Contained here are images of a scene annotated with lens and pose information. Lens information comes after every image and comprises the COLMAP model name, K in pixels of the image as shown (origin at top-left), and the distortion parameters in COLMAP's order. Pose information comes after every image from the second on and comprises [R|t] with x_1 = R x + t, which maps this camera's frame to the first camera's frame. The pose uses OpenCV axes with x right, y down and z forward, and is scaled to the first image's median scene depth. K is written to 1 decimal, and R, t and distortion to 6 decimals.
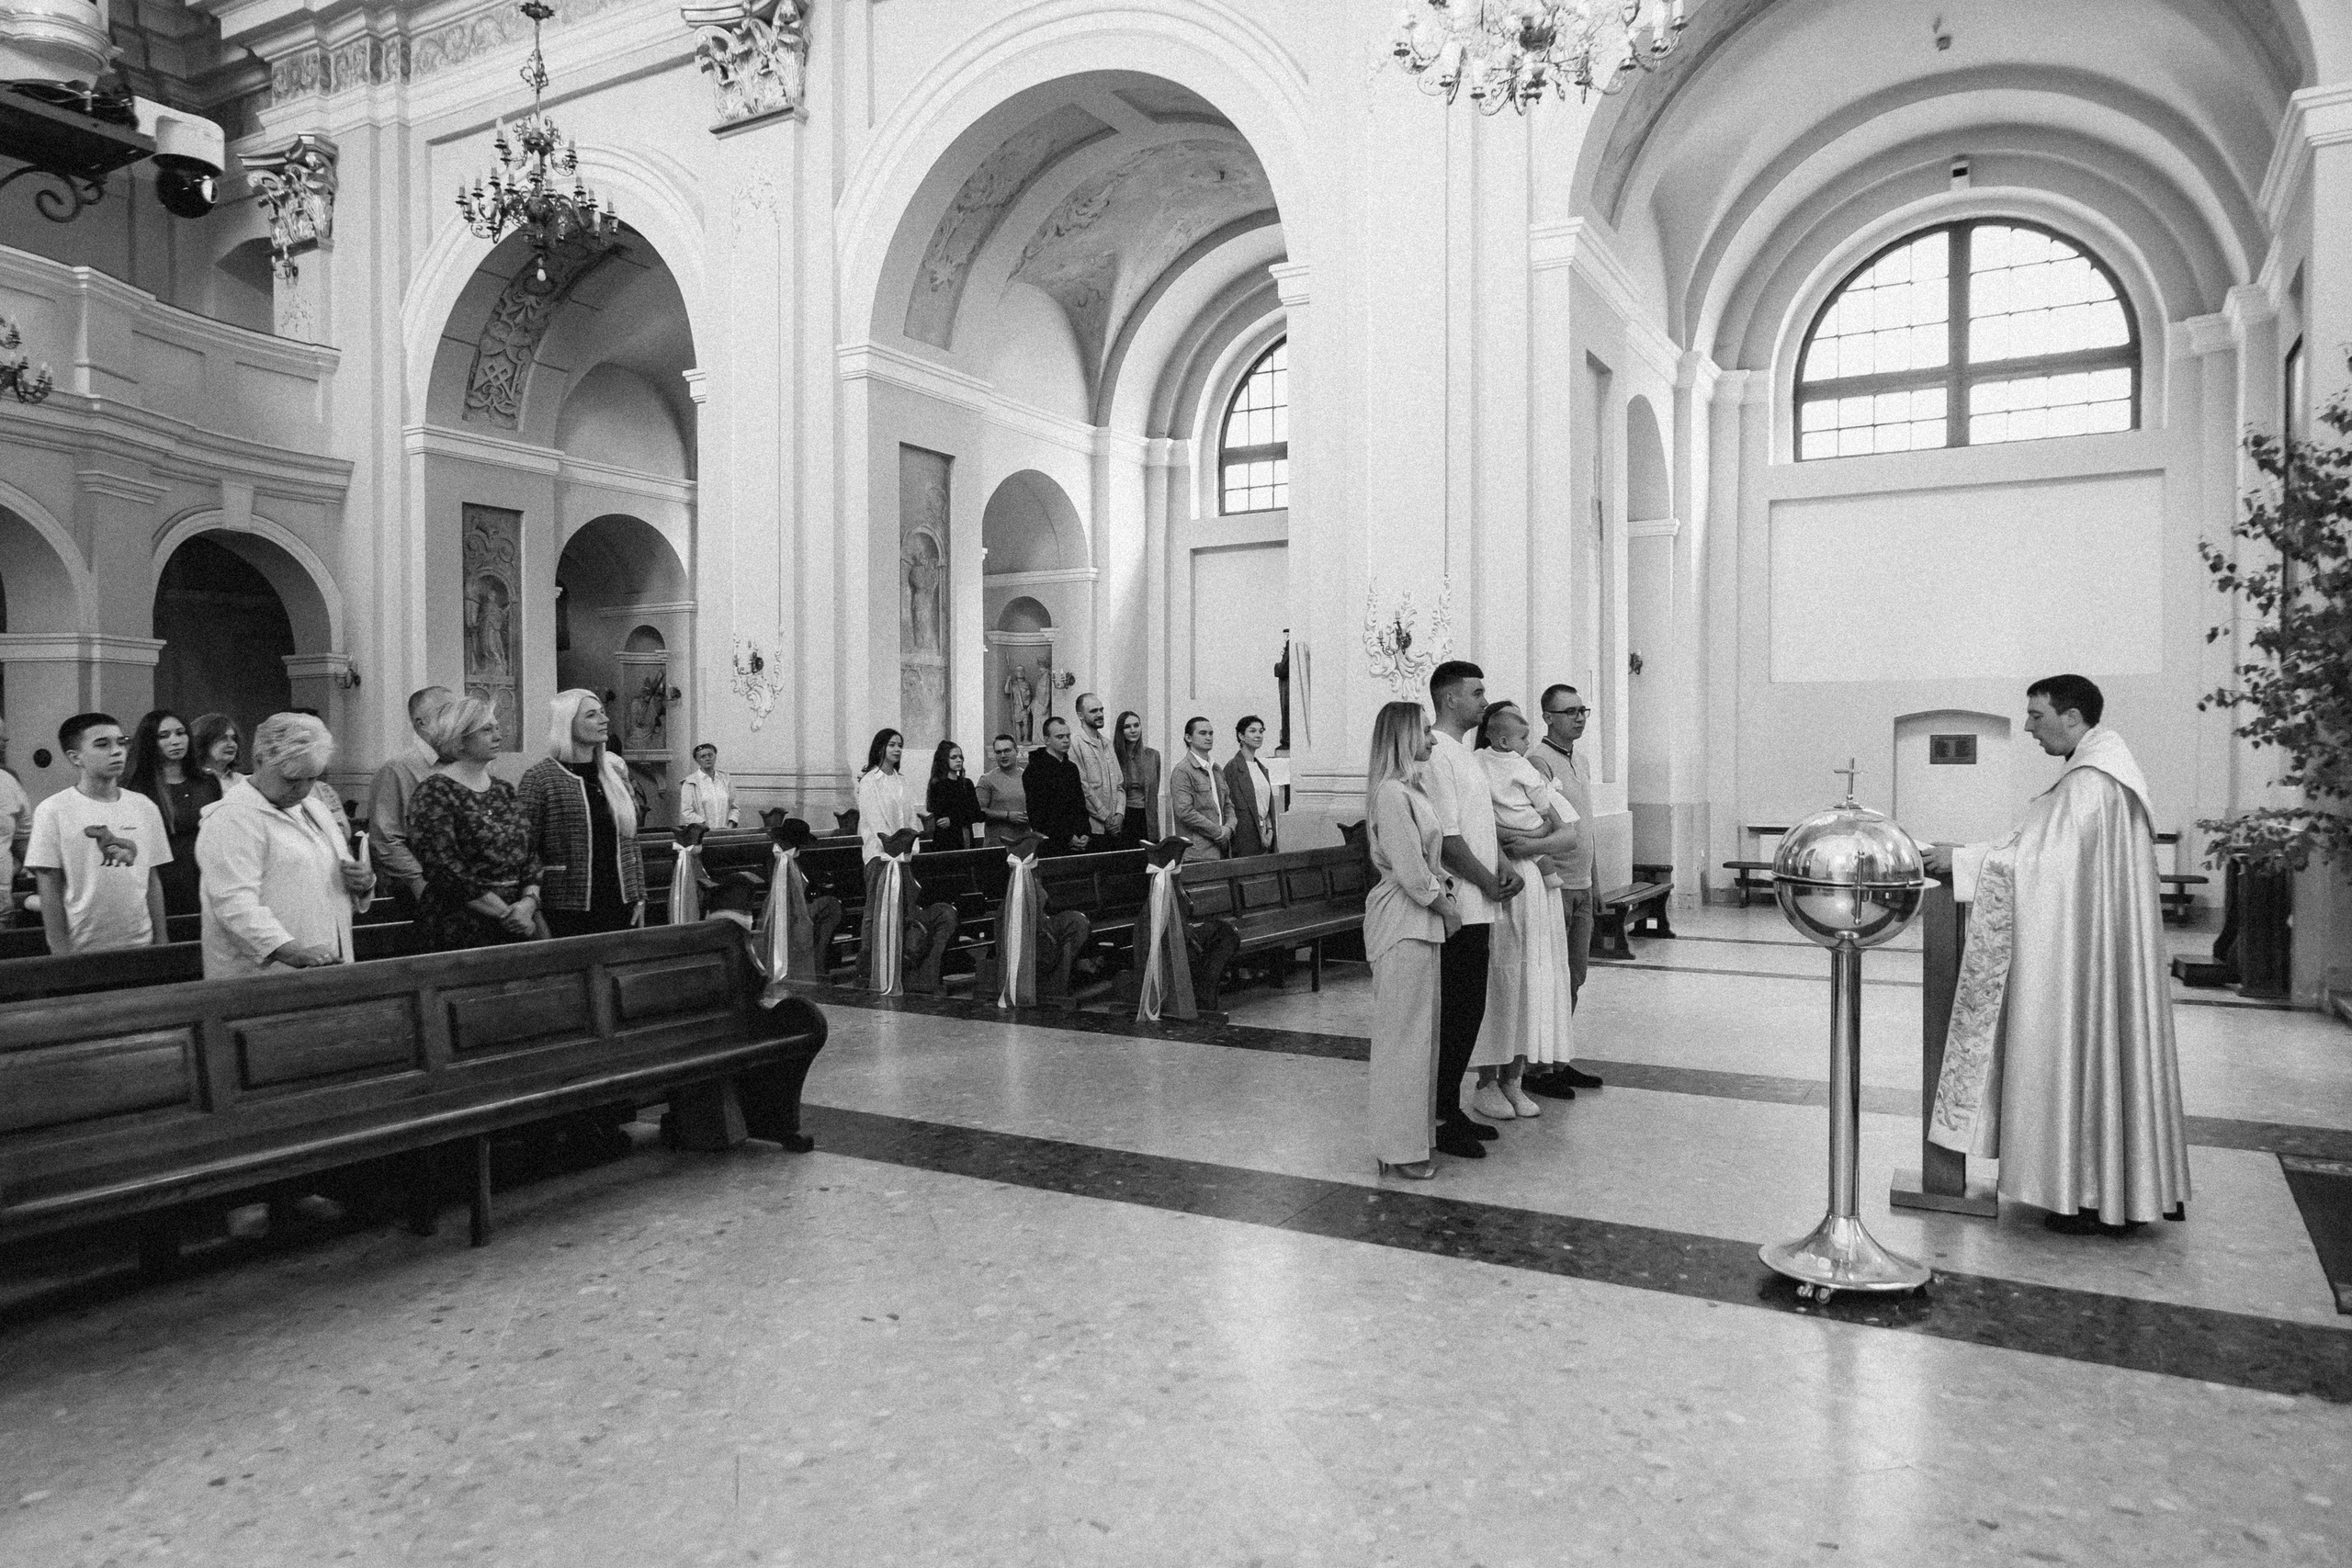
lens RADIAL K [[1592.5, 0, 1176.0], [0, 1592.5, 784.0], [0, 0, 1]] dist [-0.004307, 0.003172]
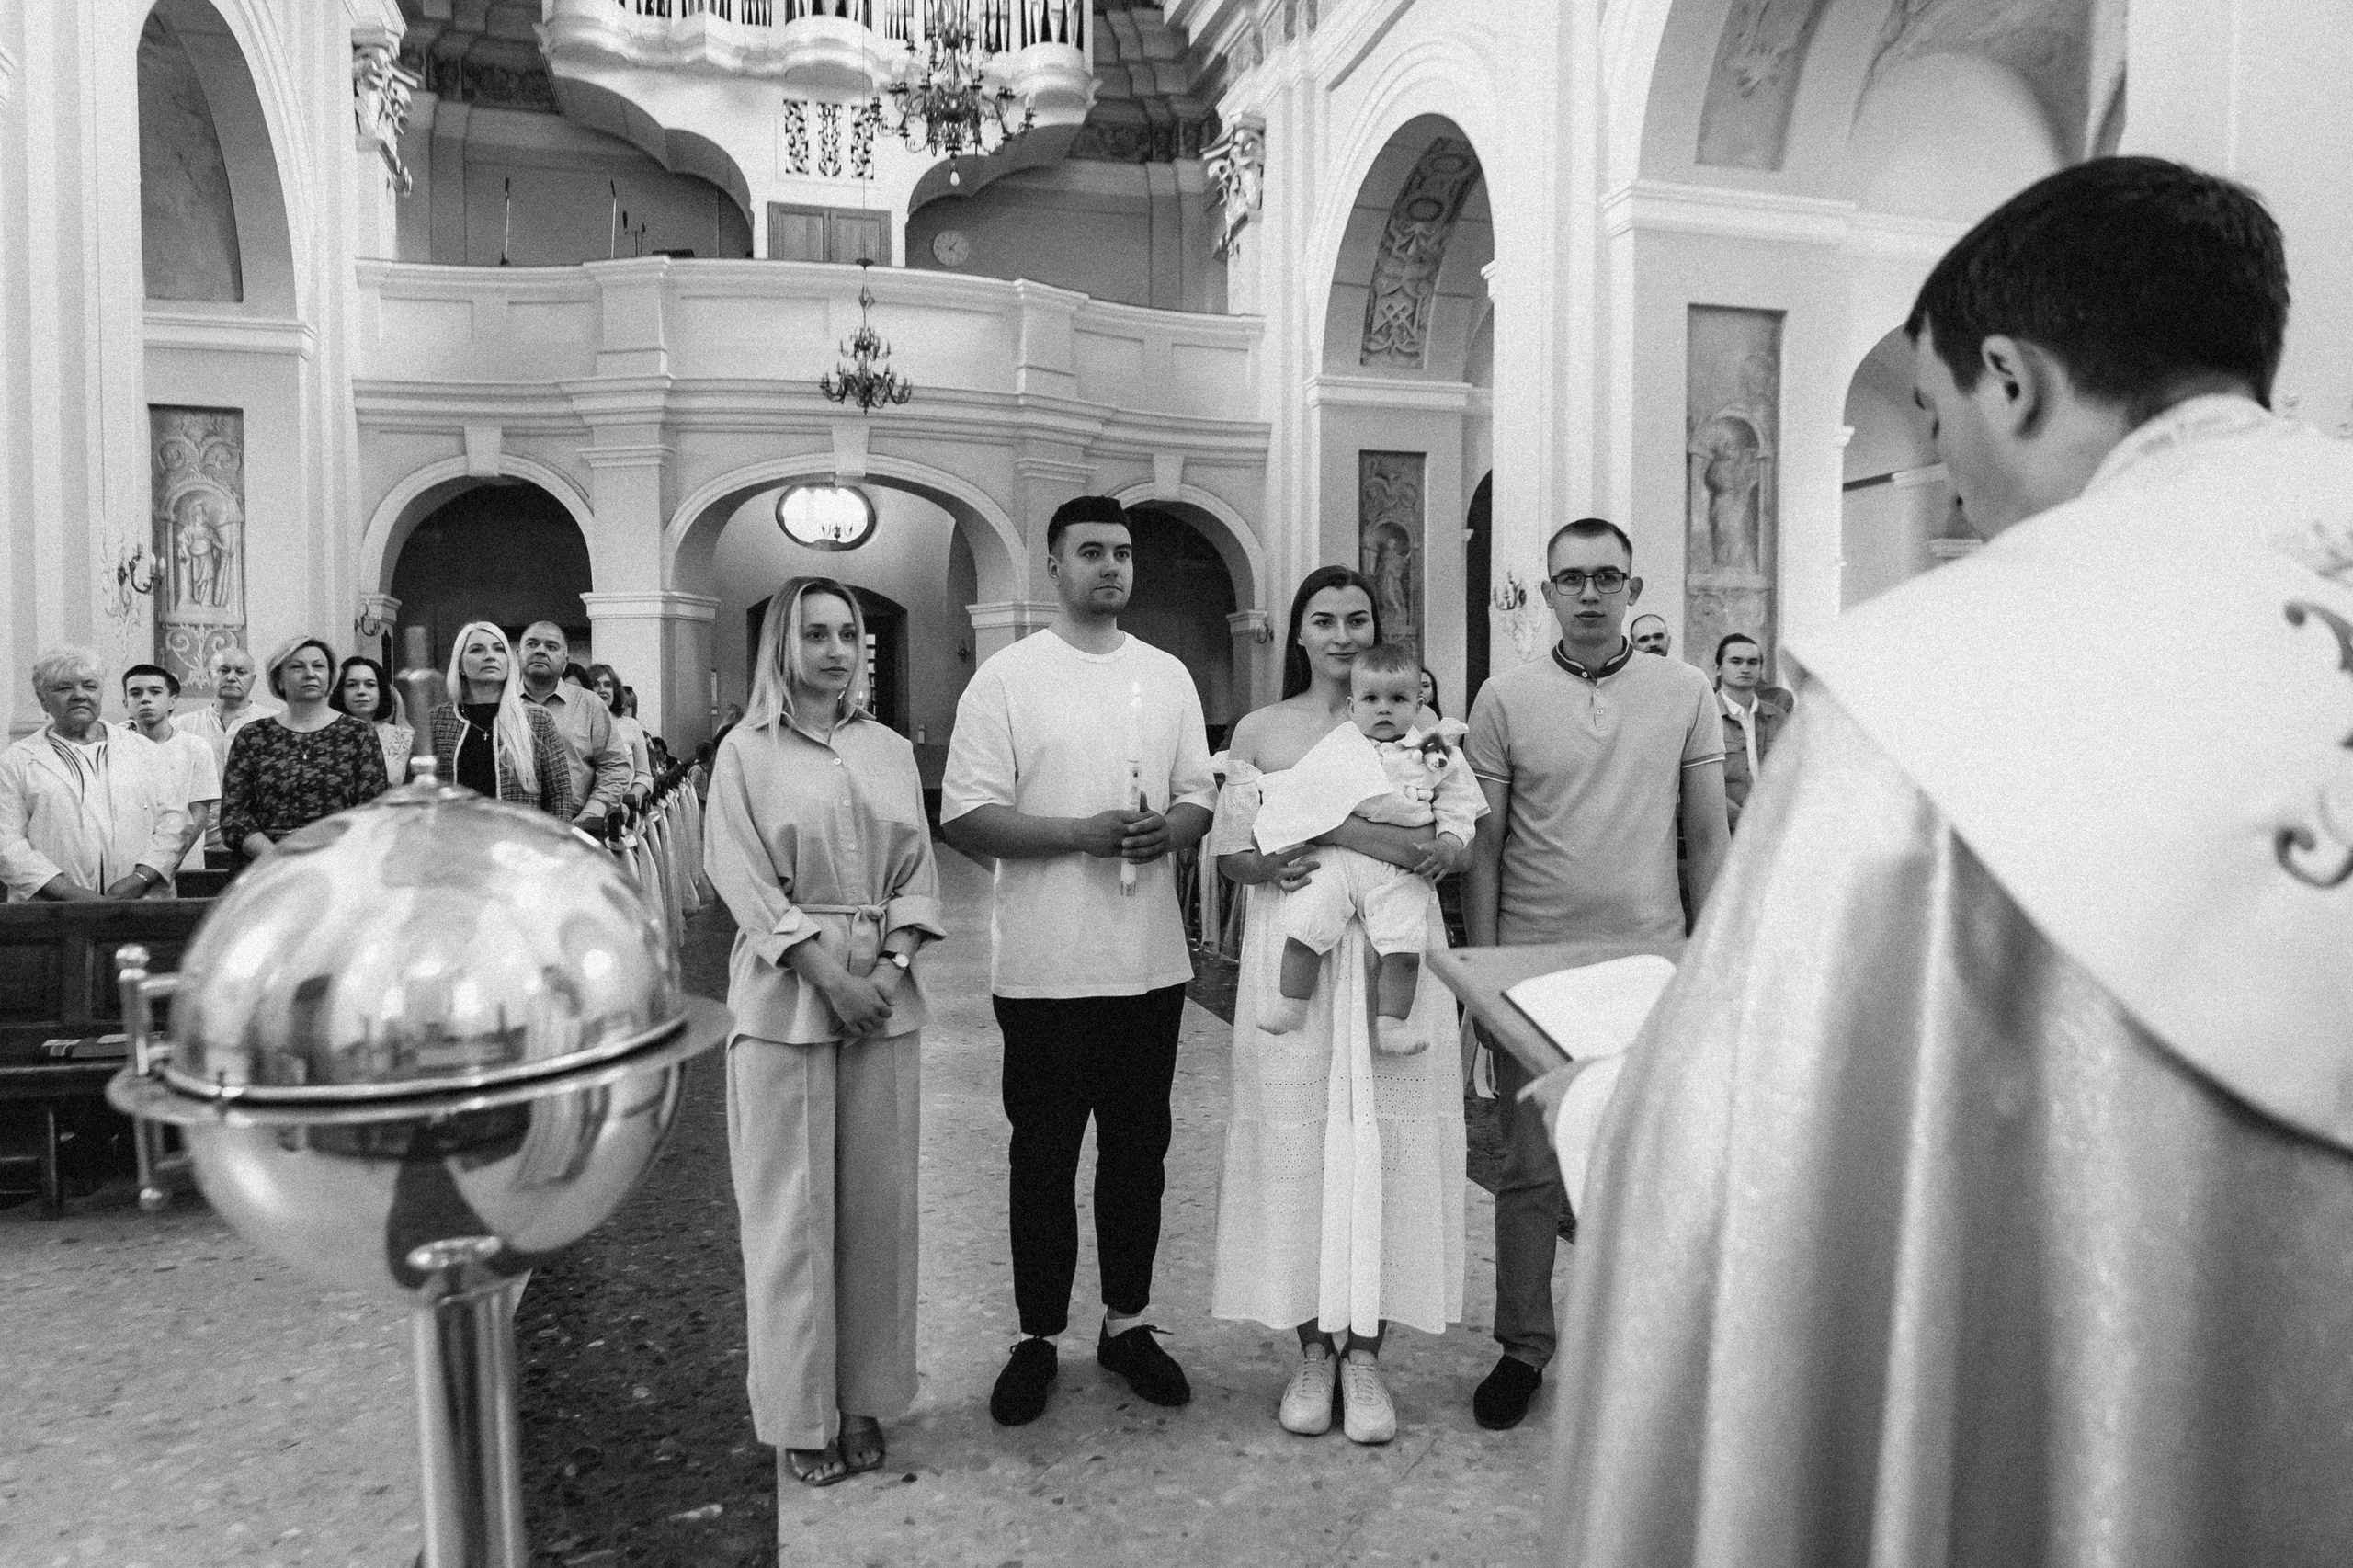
lens RADIAL K [[1593.3, 0, 1176.5], [0, 1593.3, 784.0], [0, 0, 1]] dist [-0.004307, 0.003172]
pose [[0.695817, 0.031617, -0.717523, 0.190738], [-0.013277, 0.999426, 0.031164, 0.000151], [0.718096, -0.012158, 0.695838, 0.235583]]
